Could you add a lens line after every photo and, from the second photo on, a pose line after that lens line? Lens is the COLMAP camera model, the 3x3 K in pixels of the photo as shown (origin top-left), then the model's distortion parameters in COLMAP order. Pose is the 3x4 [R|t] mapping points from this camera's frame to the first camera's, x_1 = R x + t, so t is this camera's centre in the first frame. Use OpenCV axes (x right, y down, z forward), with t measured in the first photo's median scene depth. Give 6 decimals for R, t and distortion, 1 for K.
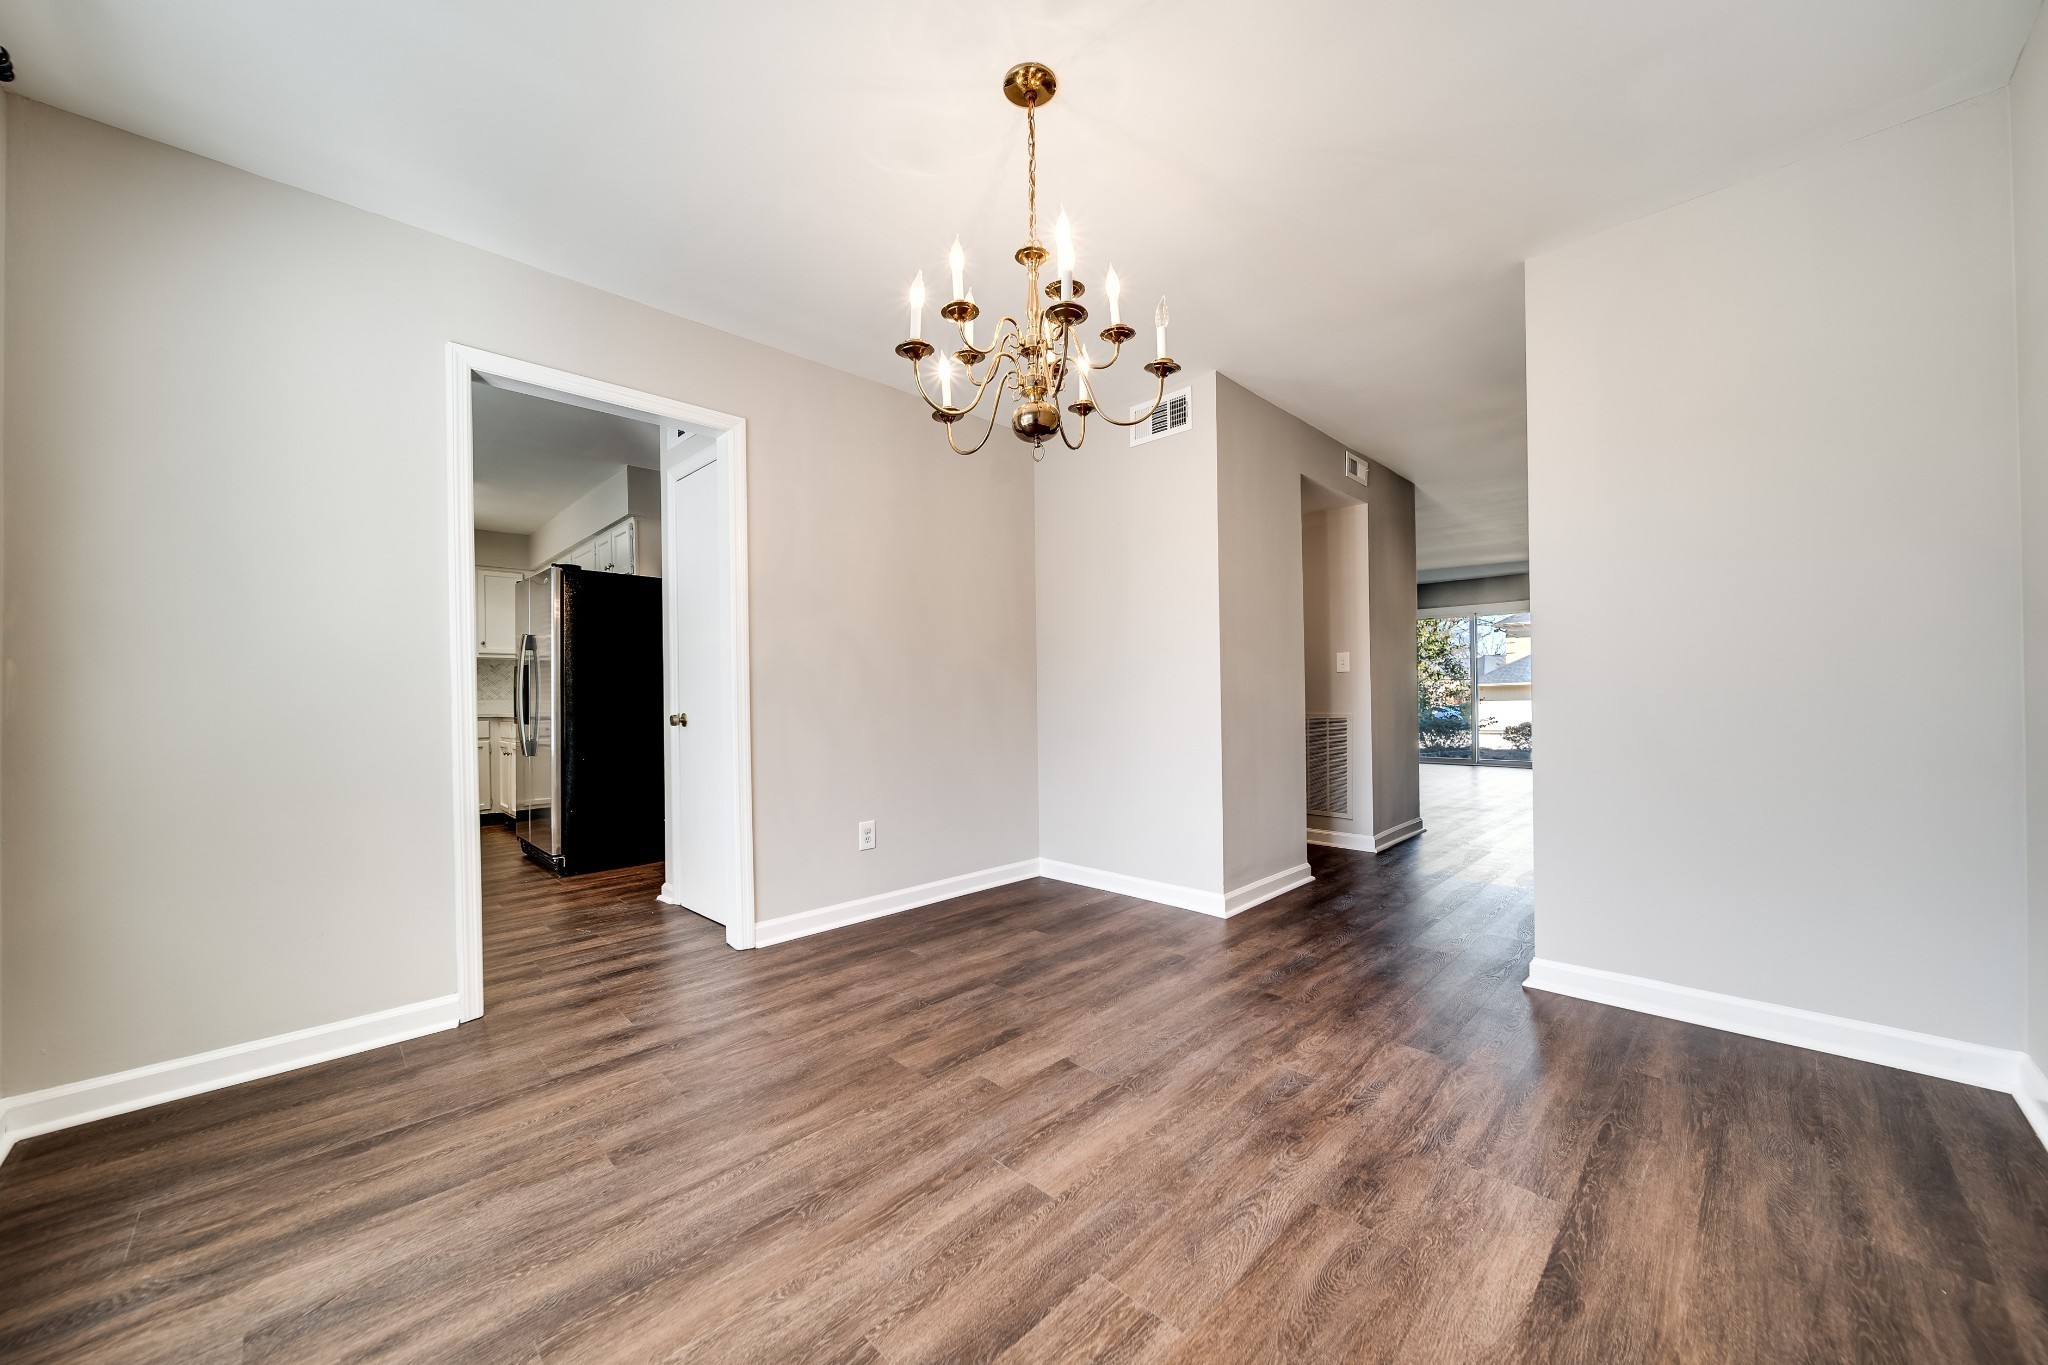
lens RADIAL K [[726.7, 0, 1033.5], [0, 726.7, 688.5], [0, 0, 1]] dist [0.000256, -0.000049]
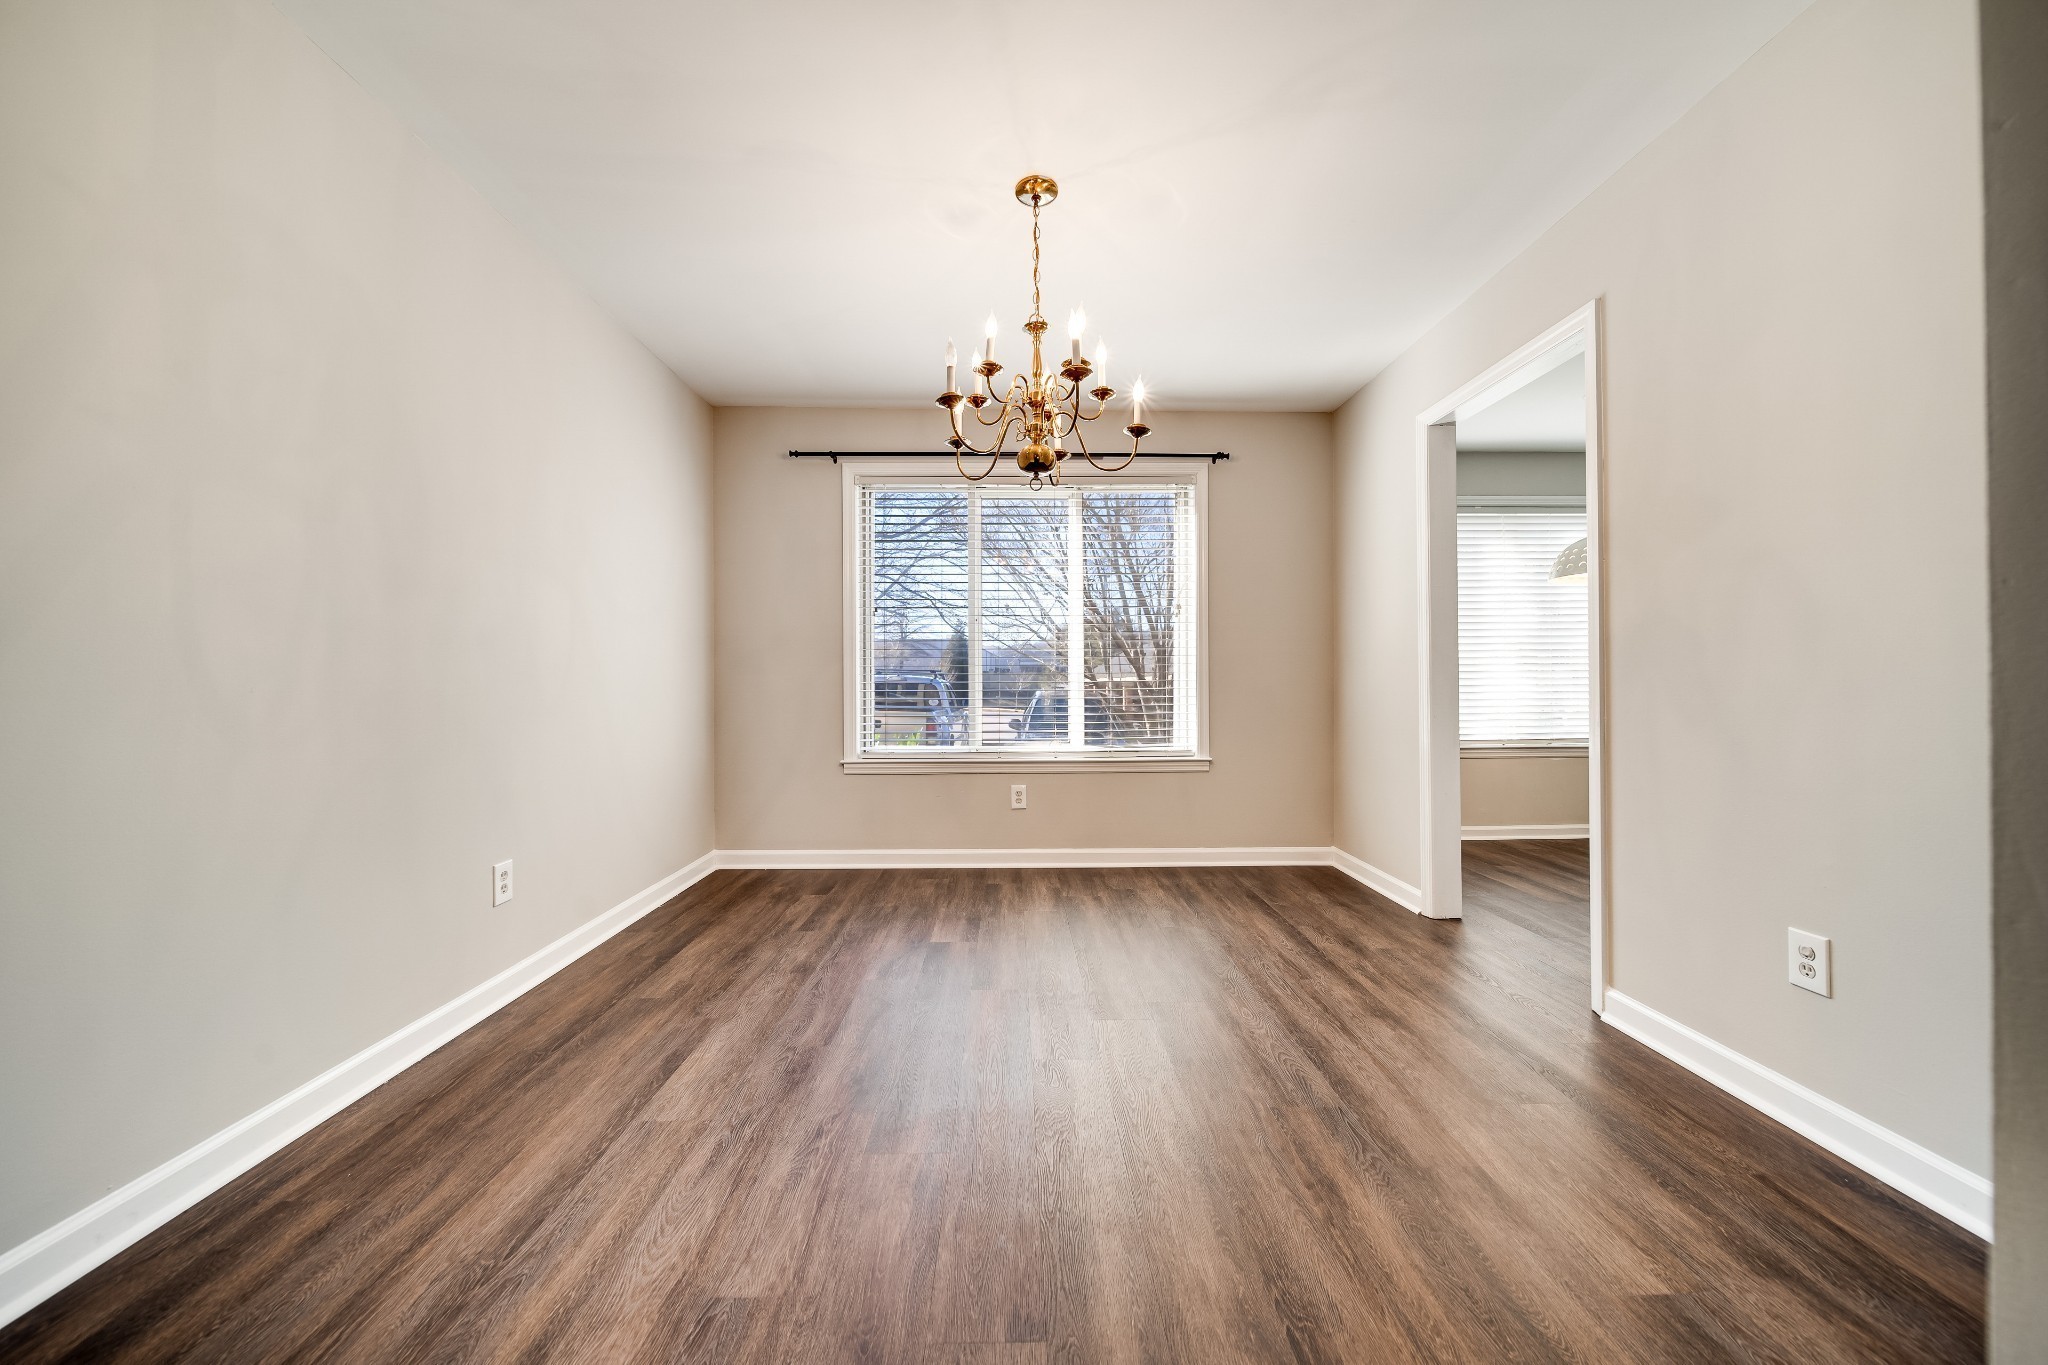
lens RADIAL K [[726.7, 0, 1033.5], [0, 726.7, 688.5], [0, 0, 1]] dist [0.000256, -0.000049]
pose [[-0.688507, 0.019278, -0.724974, 0.932217], [0.018473, 0.999788, 0.009042, 0.010116], [0.724994, -0.007166, -0.688717, 1.888559]]
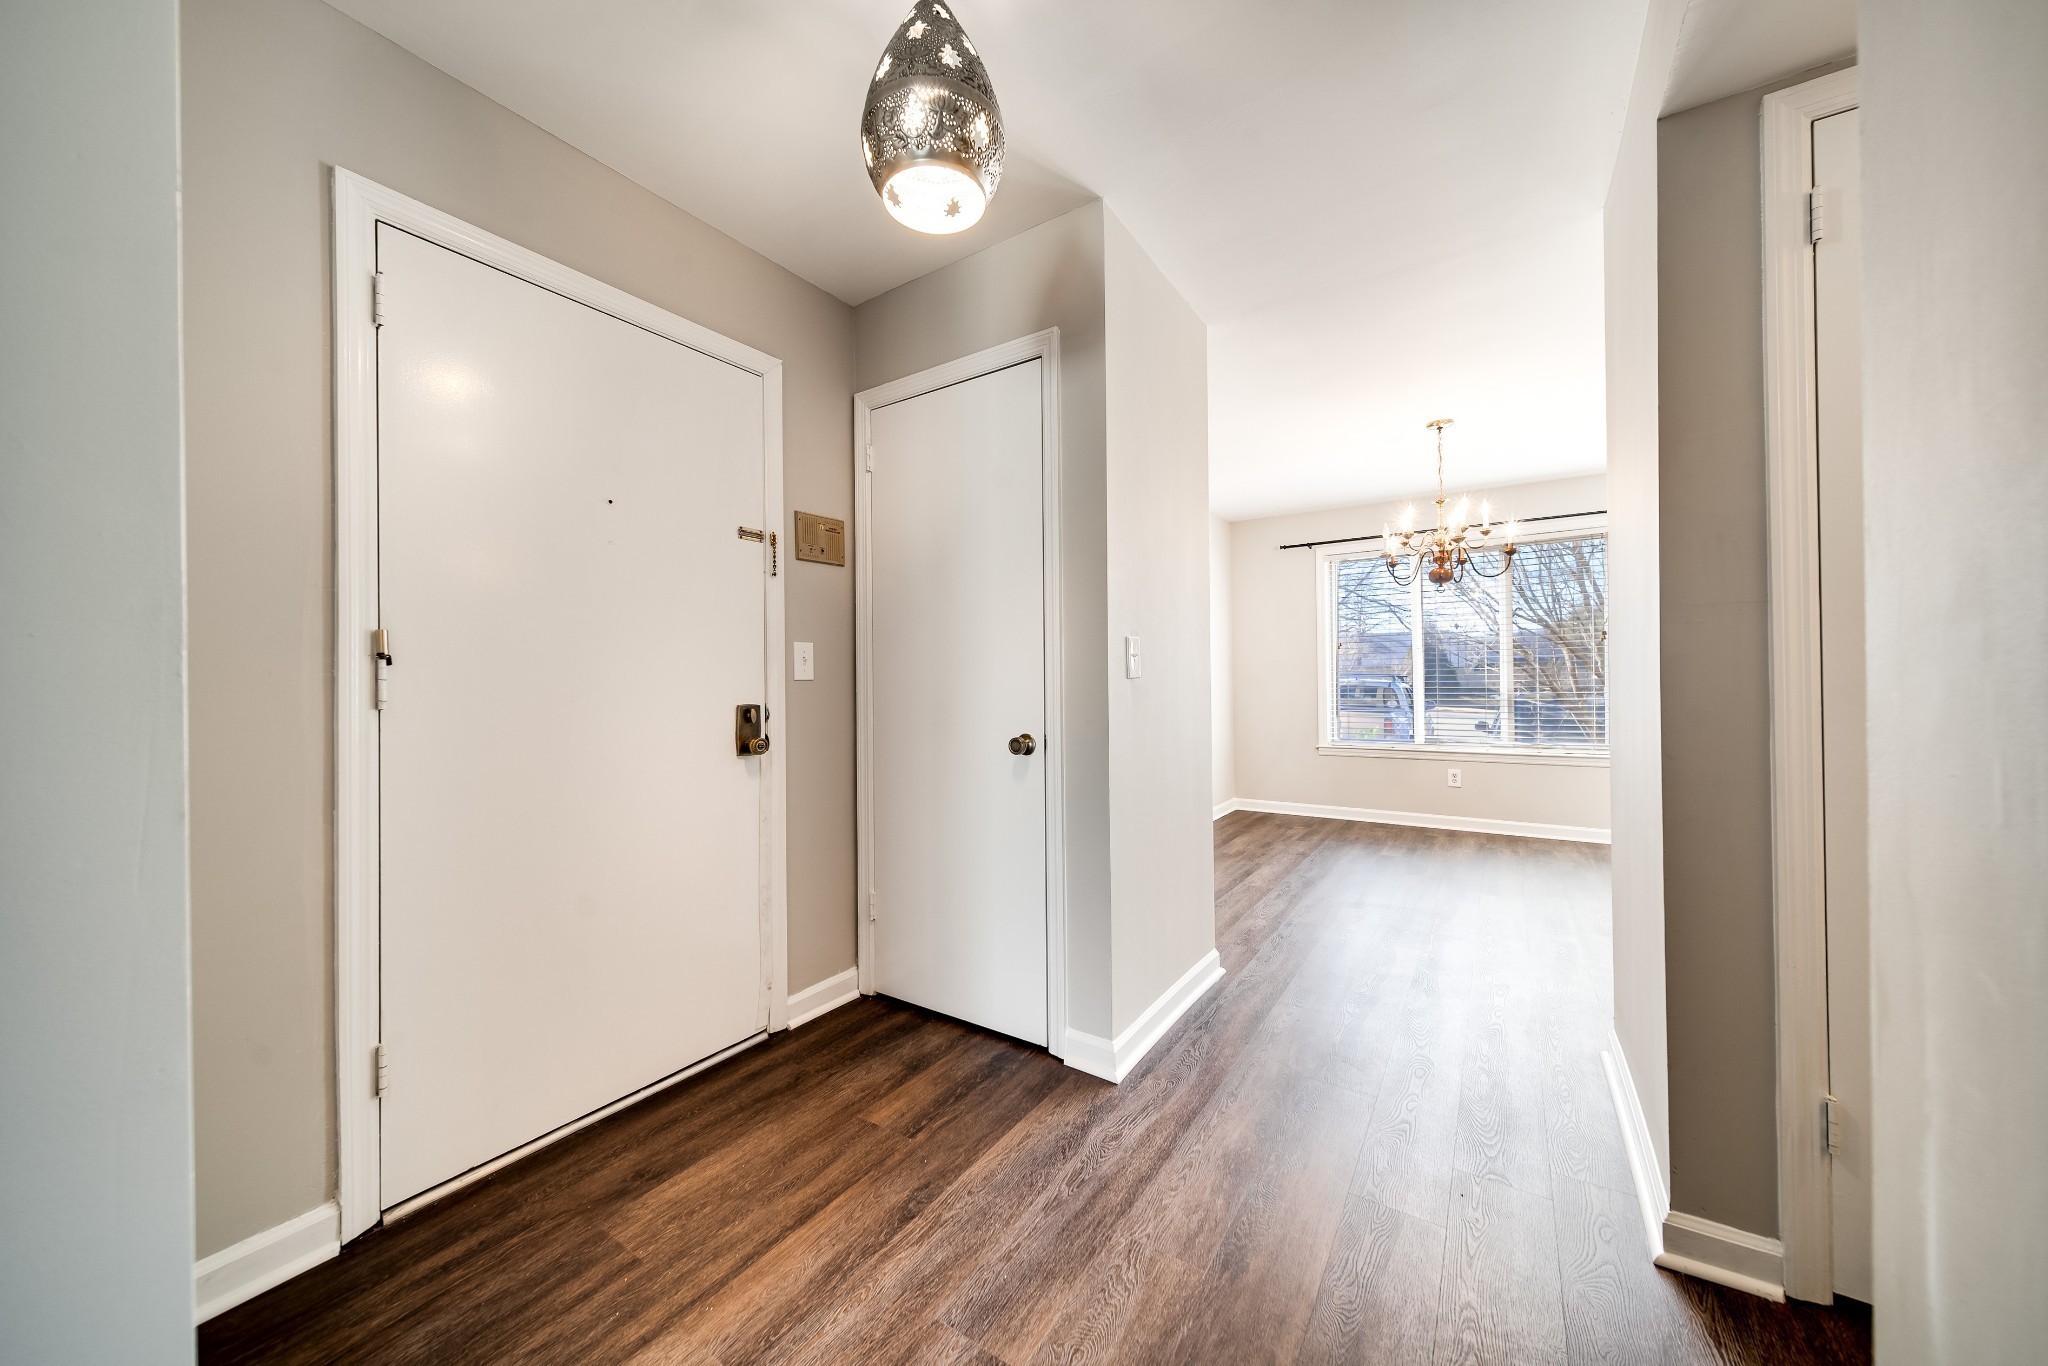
lens RADIAL K [[694.5, 0, 1024.0], [0, 694.5, 683.0], [0, 0, 1]] dist [0.000153, -0.000018]
pose [[-0.983420, 0.023546, -0.179807, 1.686569], [0.025993, 0.999599, -0.011268, -0.053699], [0.179470, -0.015755, -0.983637, 2.926231]]
